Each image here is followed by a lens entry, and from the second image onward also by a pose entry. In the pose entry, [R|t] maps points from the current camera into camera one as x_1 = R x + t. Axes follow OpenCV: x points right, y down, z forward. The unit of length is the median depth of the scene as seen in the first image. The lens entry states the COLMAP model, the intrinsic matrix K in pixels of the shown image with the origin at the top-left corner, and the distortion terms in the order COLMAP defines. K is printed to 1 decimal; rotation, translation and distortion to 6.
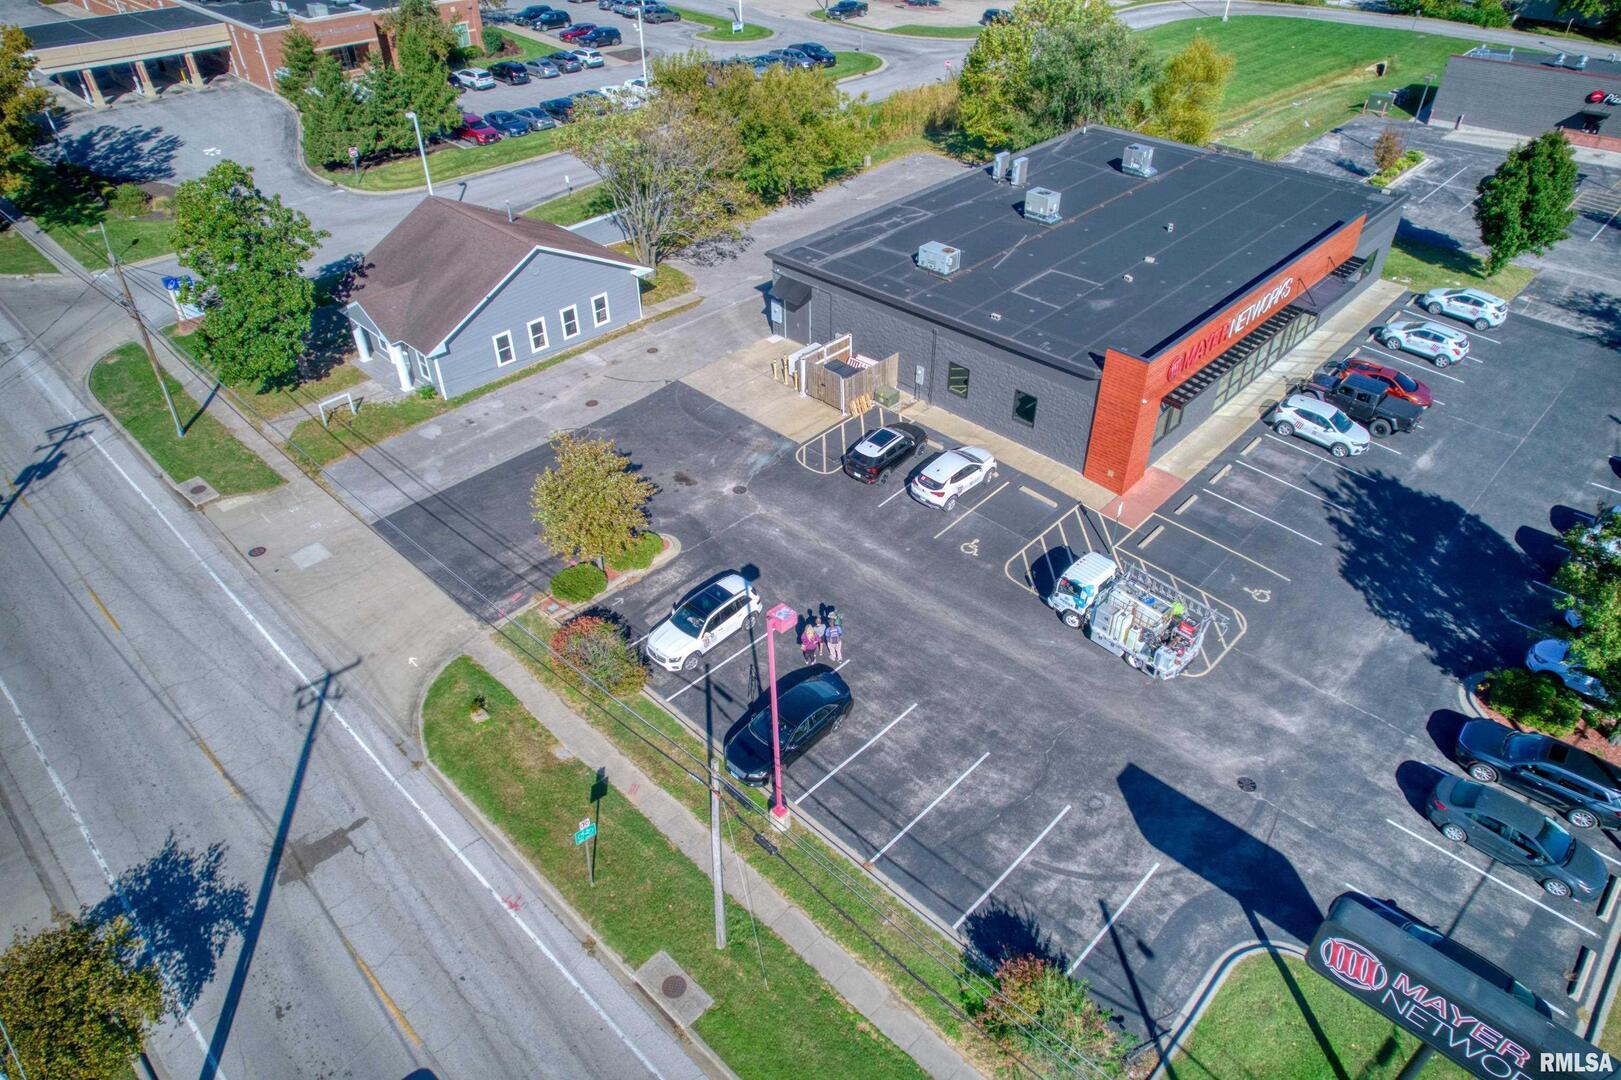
lens RADIAL K [[1036.2, 0, 812.6], [0, 1036.2, 528.9], [0, 0, 1]] dist [-0.073053, 0.063456]
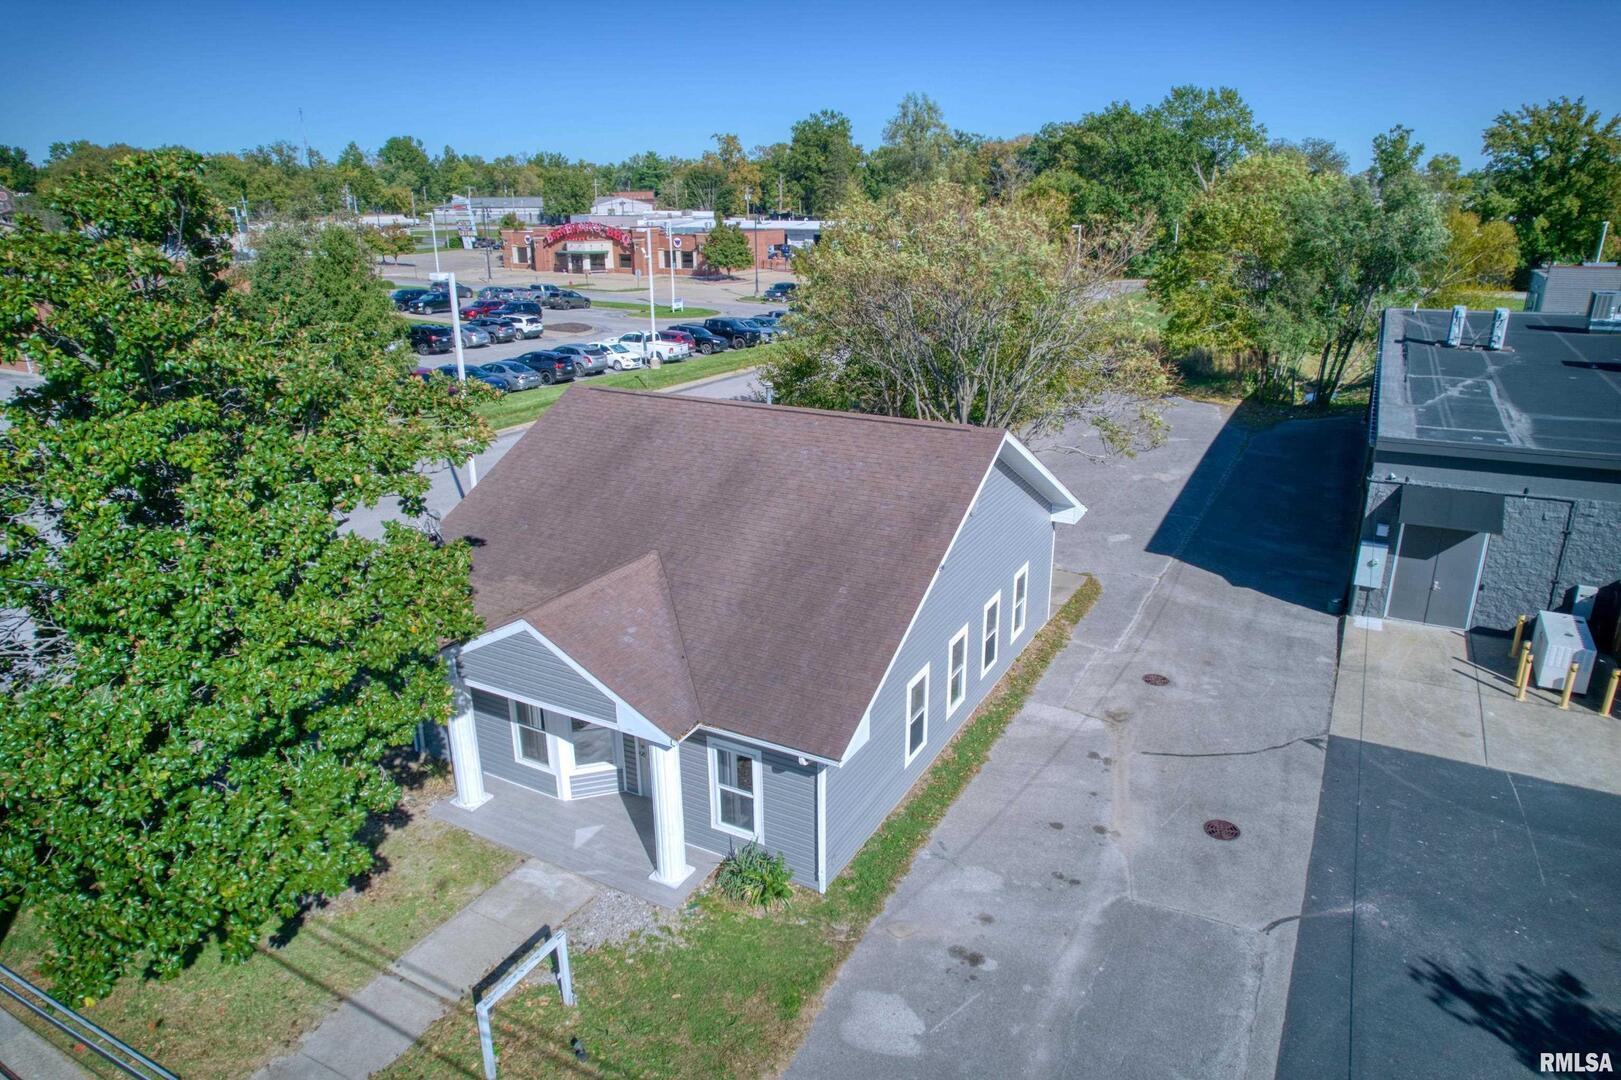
lens RADIAL K [[1036.2, 0, 814.1], [0, 1036.2, 536.3], [0, 0, 1]] dist [-0.073053, 0.063456]
pose [[0.963412, -0.089361, 0.252690, -0.415650], [0.166173, 0.938863, -0.301534, -0.128970], [-0.210296, 0.332491, 0.919361, 0.642120]]
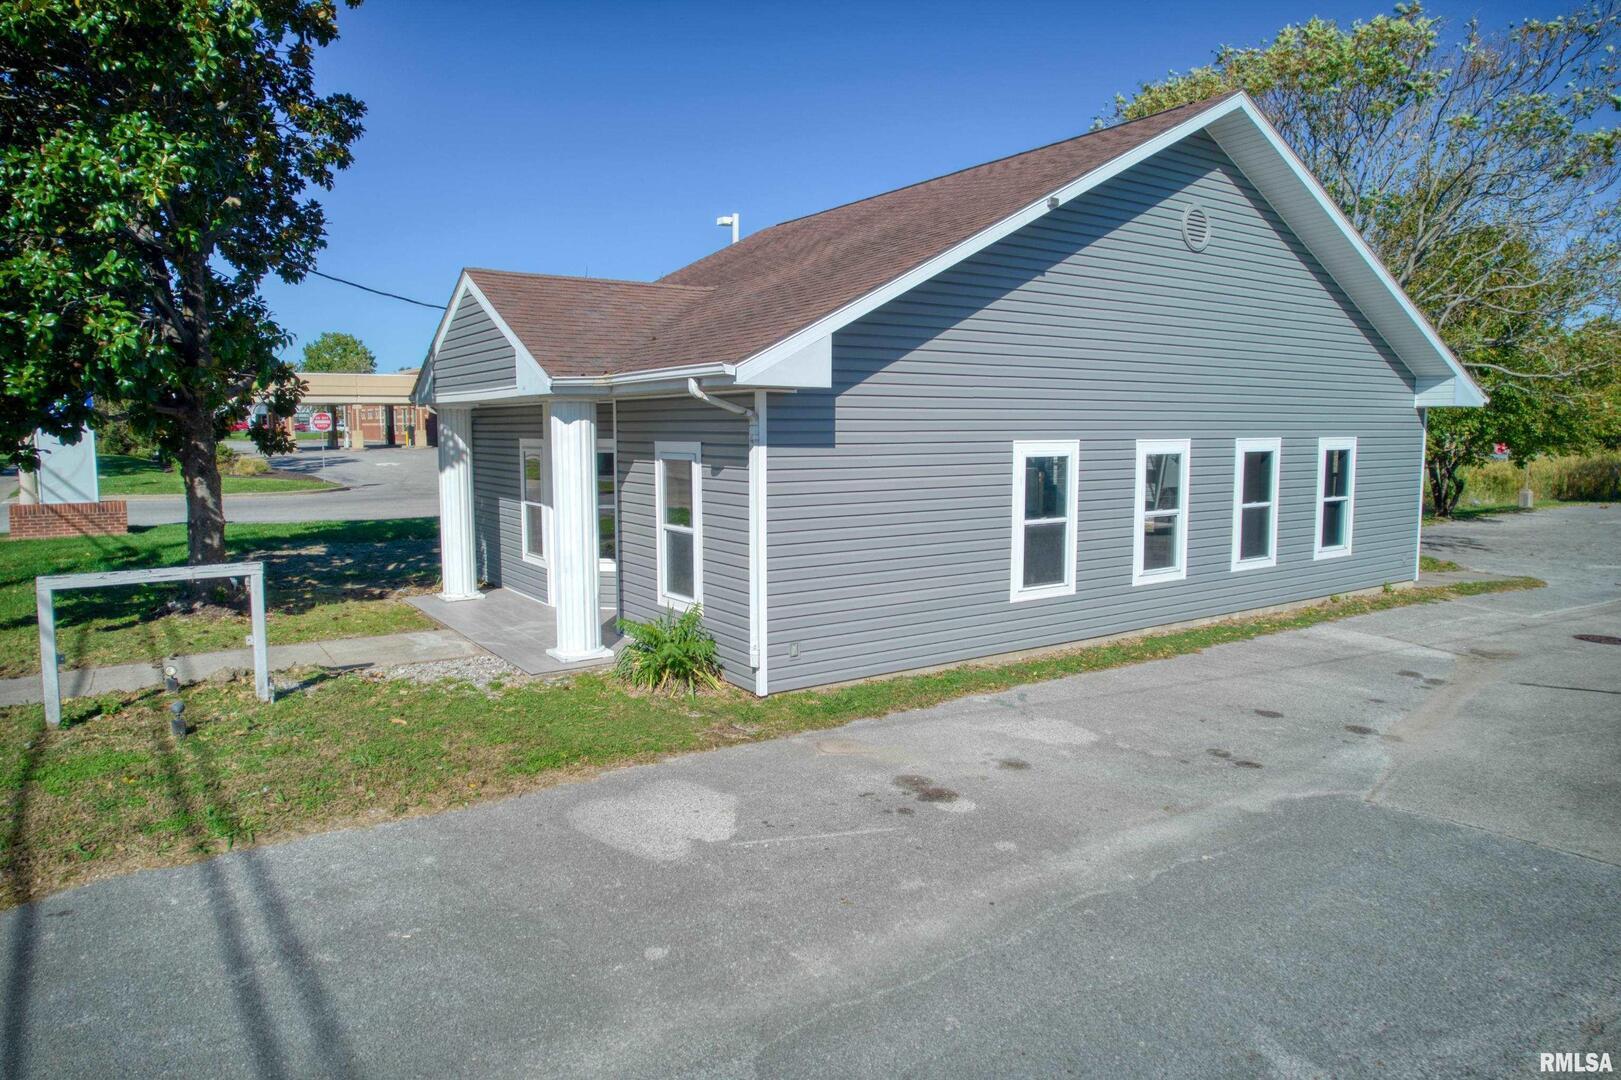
lens RADIAL K [[1036.2, 0, 821.4], [0, 1036.2, 541.0], [0, 0, 1]] dist [-0.073053, 0.063456]
pose [[0.980800, 0.025269, -0.193372, -0.299918], [-0.121920, 0.853352, -0.506878, -0.054440], [0.152207, 0.520722, 0.840049, 0.800691]]
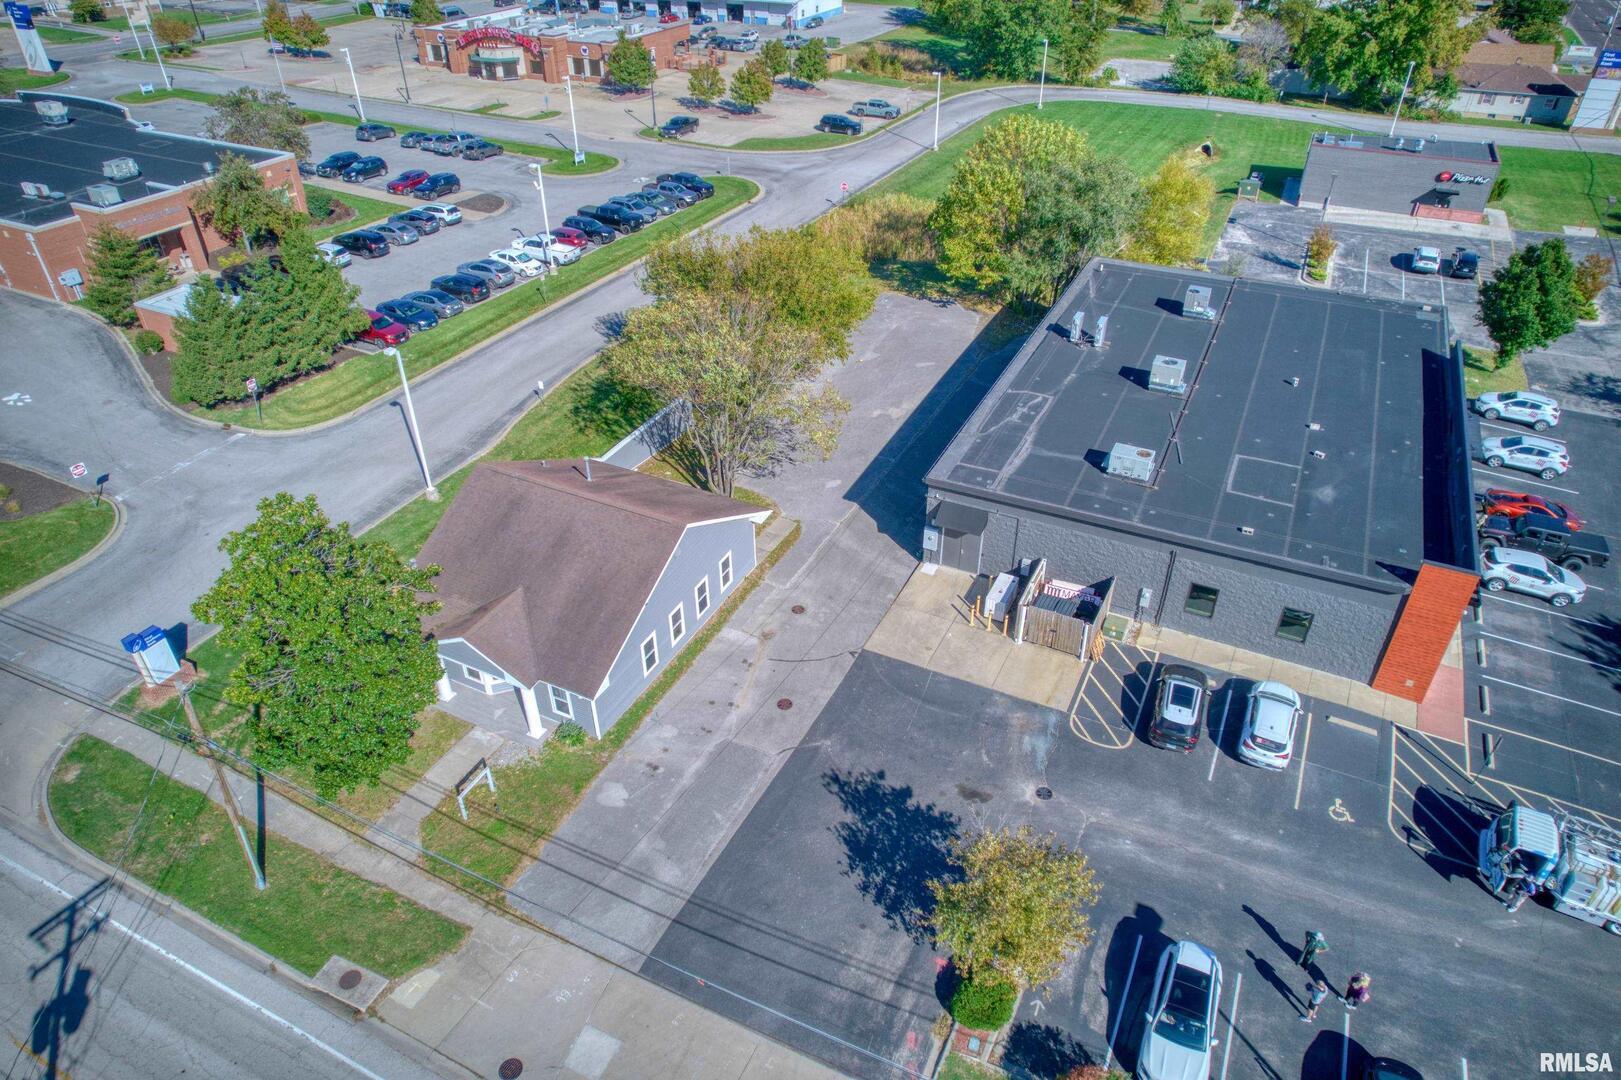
lens RADIAL K [[1036.2, 0, 814.2], [0, 1036.2, 529.9], [0, 0, 1]] dist [-0.073053, 0.063456]
pose [[0.951281, -0.172757, 0.255383, -0.360463], [0.185930, 0.982159, -0.028183, -0.219813], [-0.245957, 0.074294, 0.966429, 0.196434]]
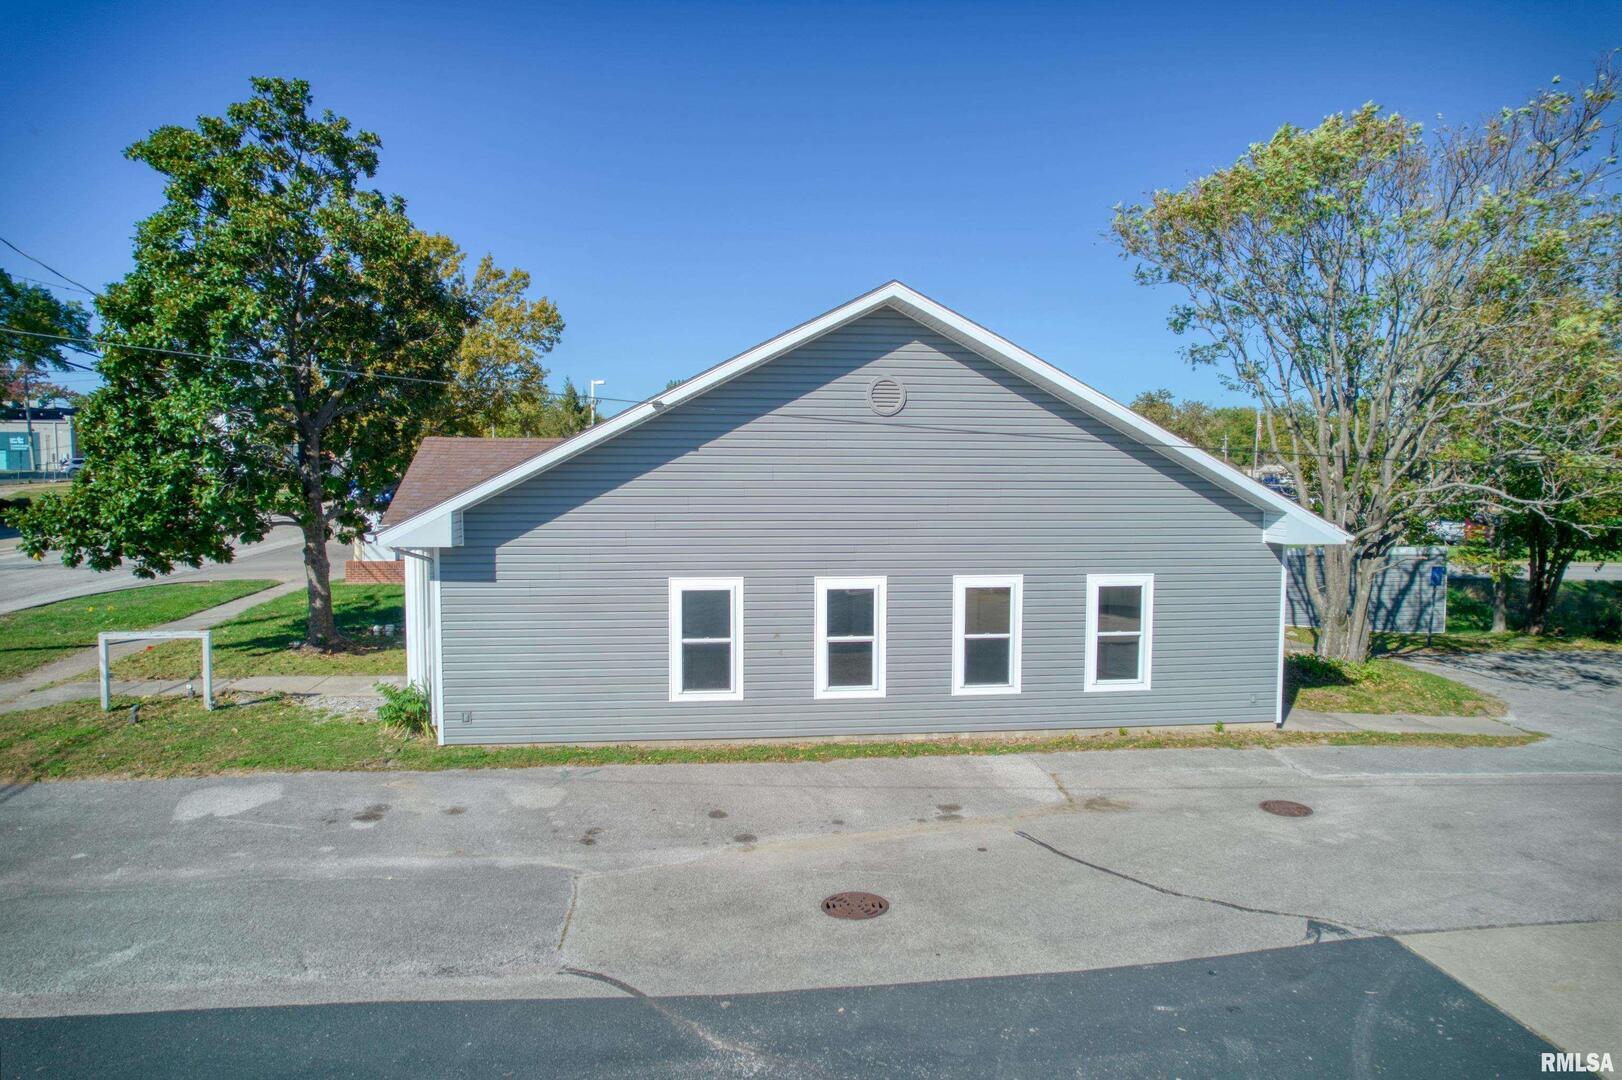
lens RADIAL K [[1036.8, 0, 819.1], [0, 1036.8, 538.8], [0, 0, 1]] dist [-0.073053, 0.063456]
pose [[0.777901, 0.054902, -0.625984, -0.102682], [-0.391457, 0.821605, -0.414399, -0.093004], [0.491561, 0.567407, 0.660619, 0.804843]]
